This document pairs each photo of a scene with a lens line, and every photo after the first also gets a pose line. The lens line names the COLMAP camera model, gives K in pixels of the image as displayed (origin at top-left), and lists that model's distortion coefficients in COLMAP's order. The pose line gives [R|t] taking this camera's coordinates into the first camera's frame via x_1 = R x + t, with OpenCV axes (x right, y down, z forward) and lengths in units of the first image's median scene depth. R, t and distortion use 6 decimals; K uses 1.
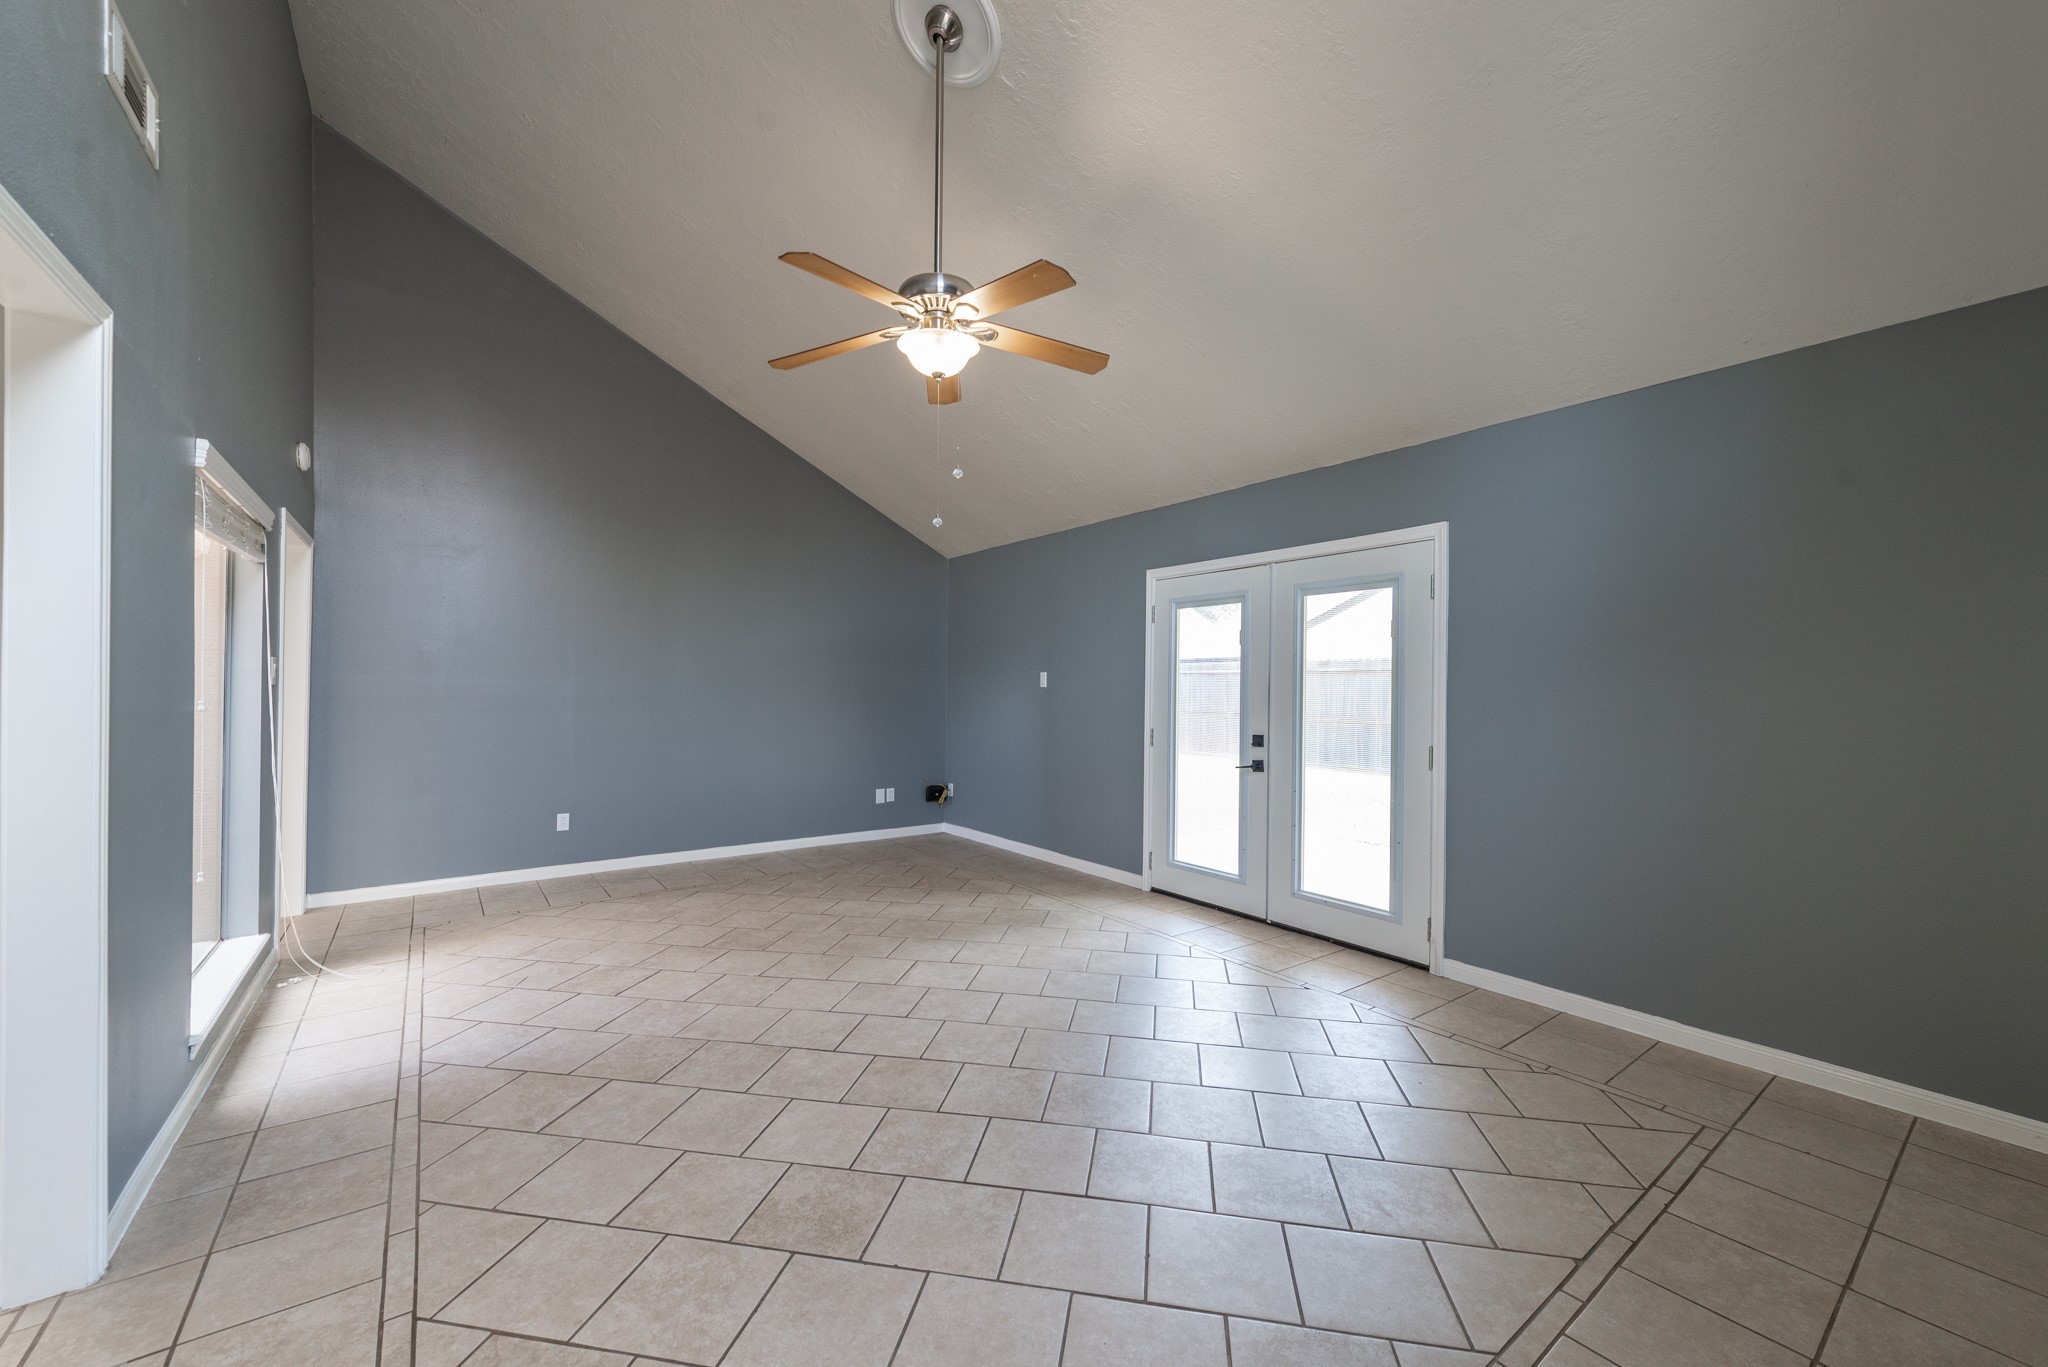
lens RADIAL K [[791.3, 0, 1024.9], [0, 791.3, 689.8], [0, 0, 1]] dist [0.008547, -0.004137]
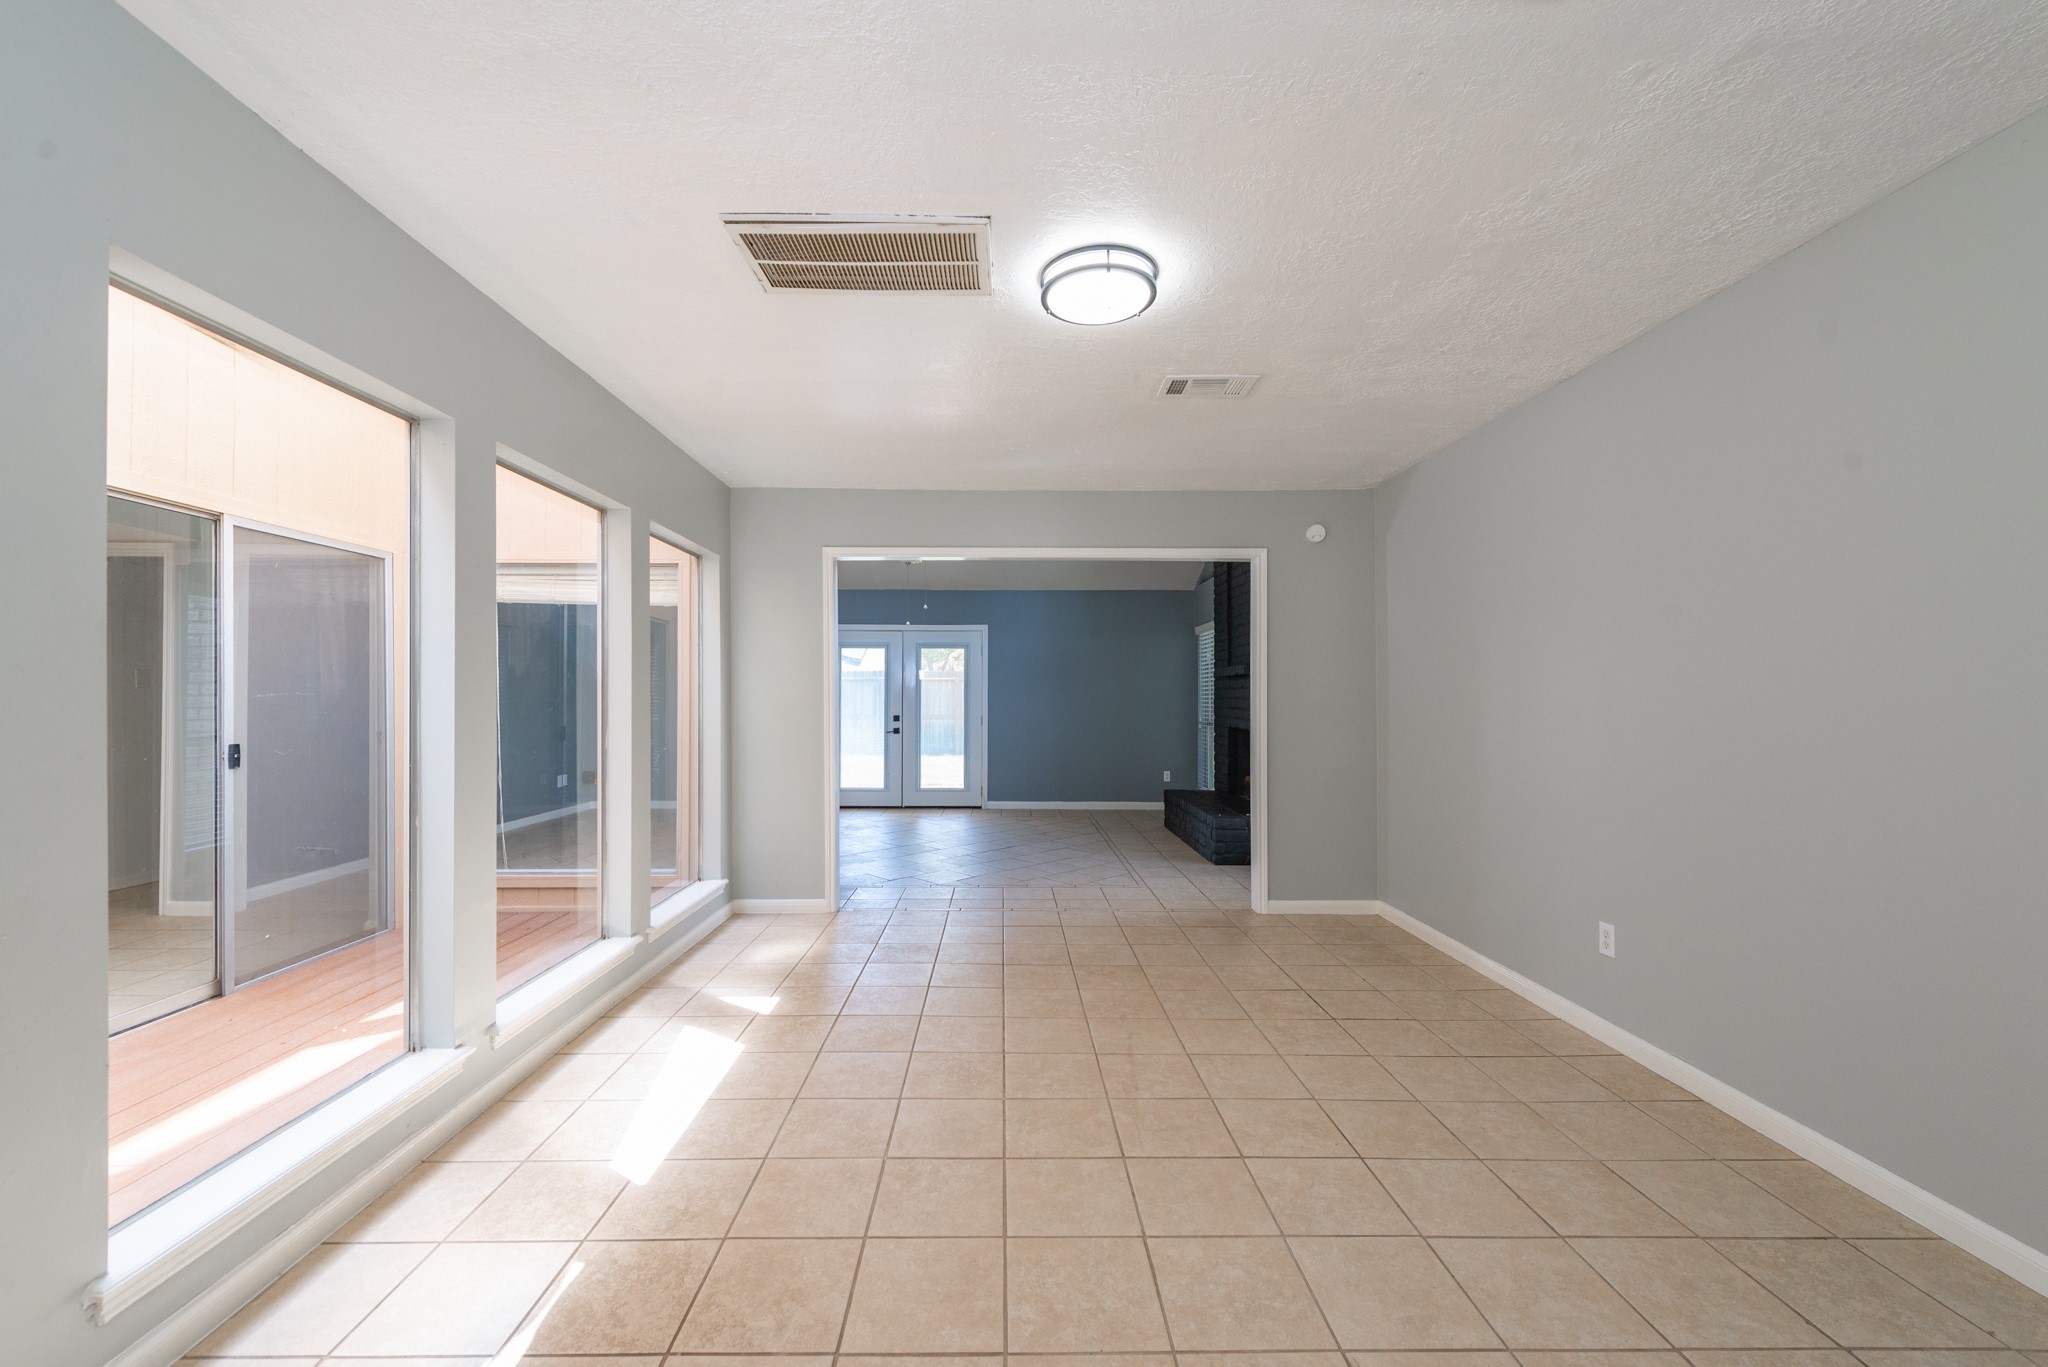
lens RADIAL K [[797.8, 0, 1022.3], [0, 797.8, 689.6], [0, 0, 1]] dist [0.012339, -0.004575]
pose [[0.576920, 0.003368, 0.816794, -1.359109], [-0.000427, 0.999993, -0.003821, -0.000803], [-0.816801, 0.001855, 0.576917, -0.491048]]
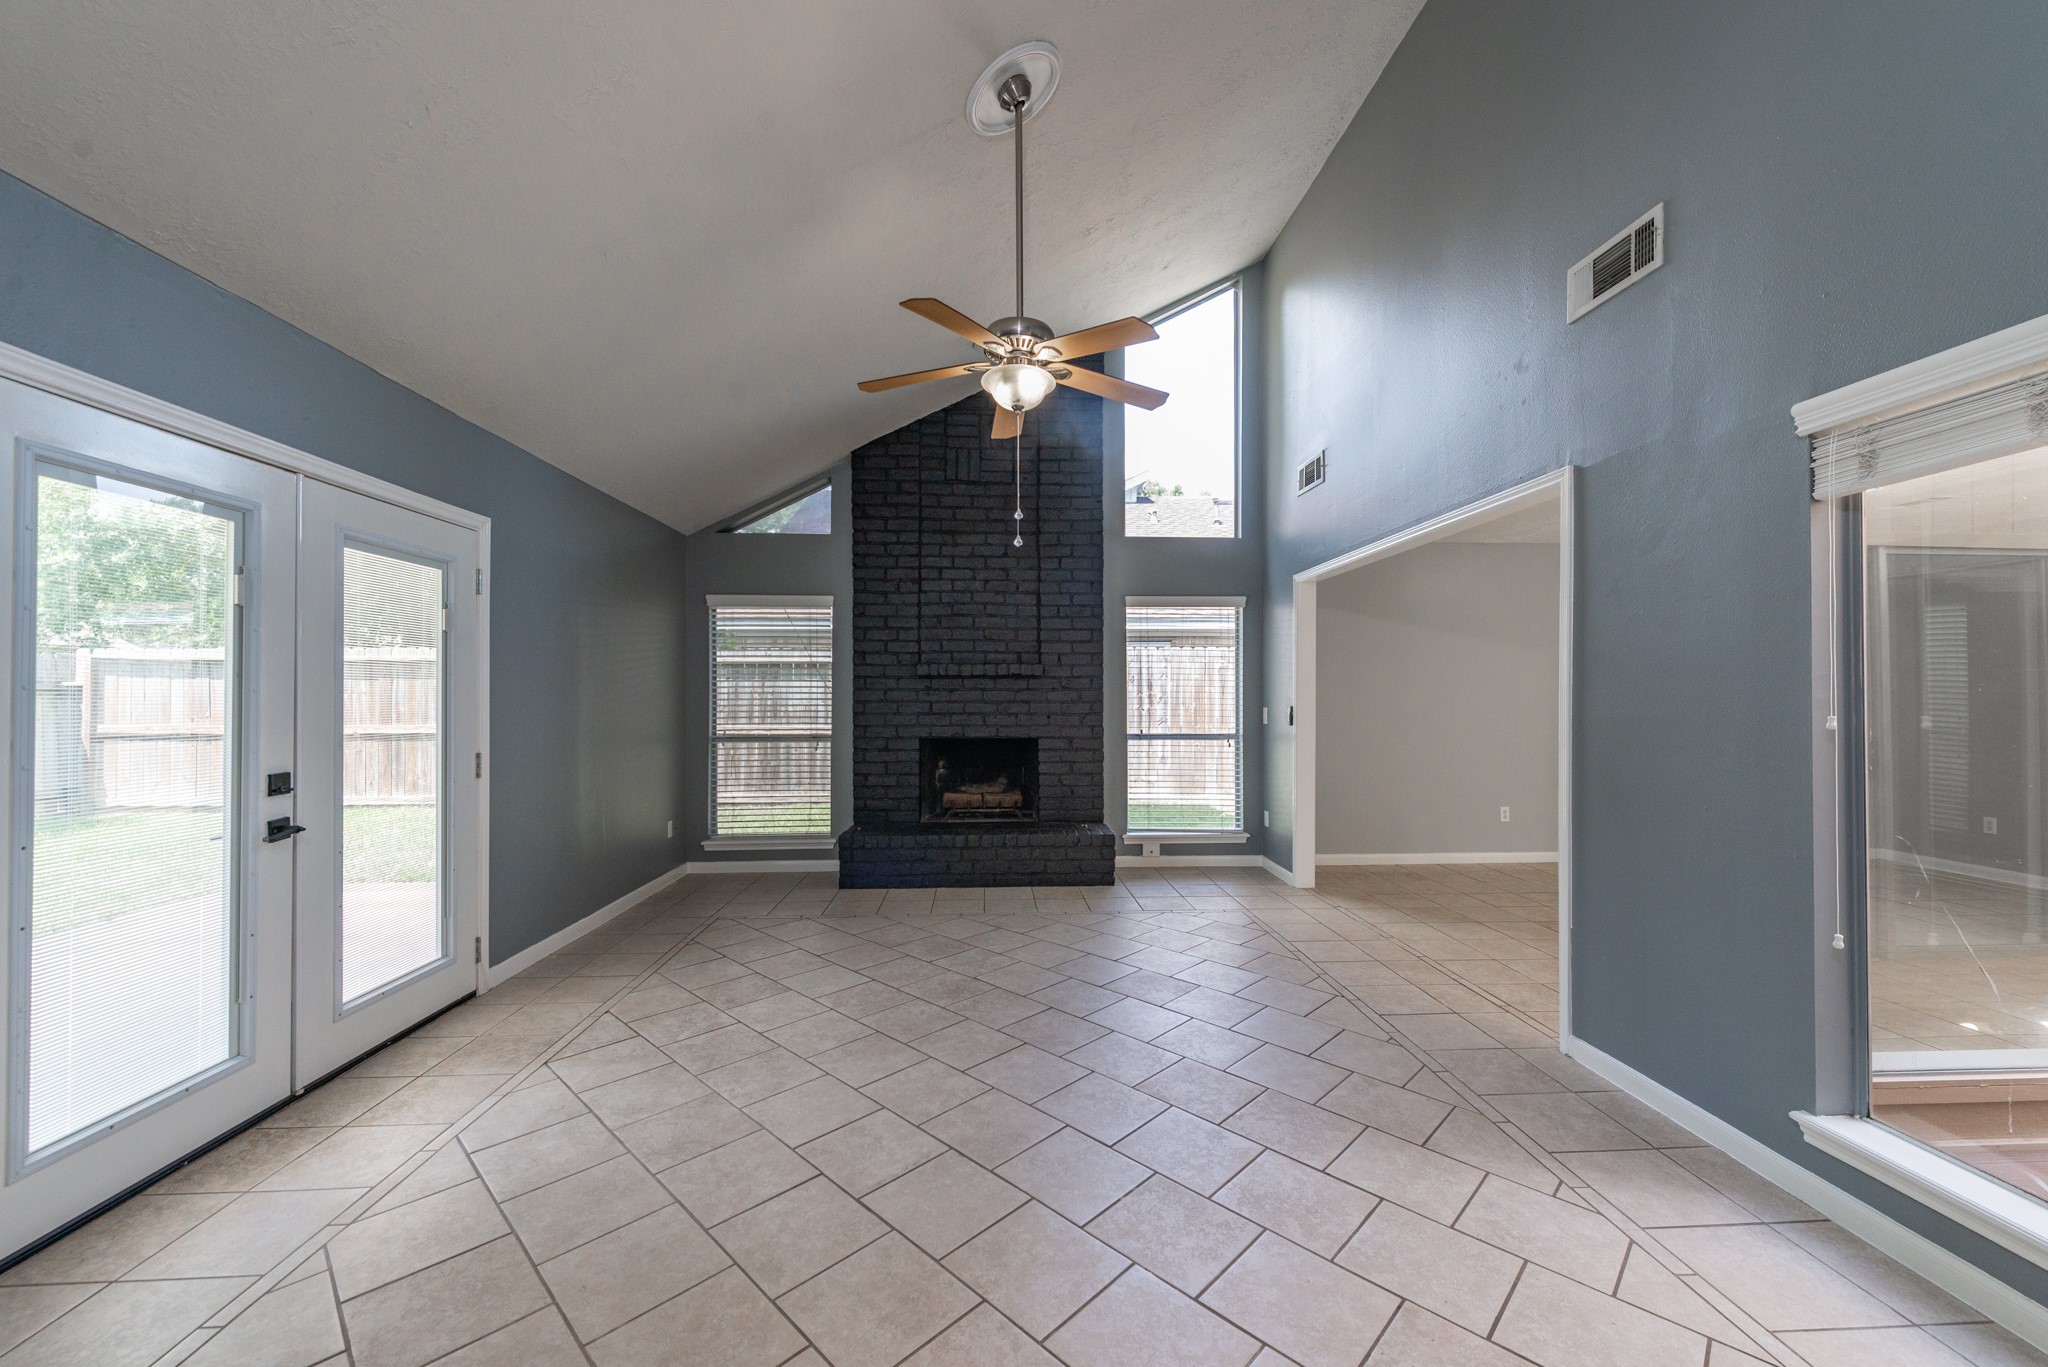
lens RADIAL K [[797.8, 0, 1022.3], [0, 797.8, 689.6], [0, 0, 1]] dist [0.012339, -0.004575]
pose [[-0.829822, -0.004198, 0.558013, -0.521817], [-0.008404, 0.999952, -0.004973, -0.003721], [-0.557966, -0.008816, -0.829817, 1.368810]]
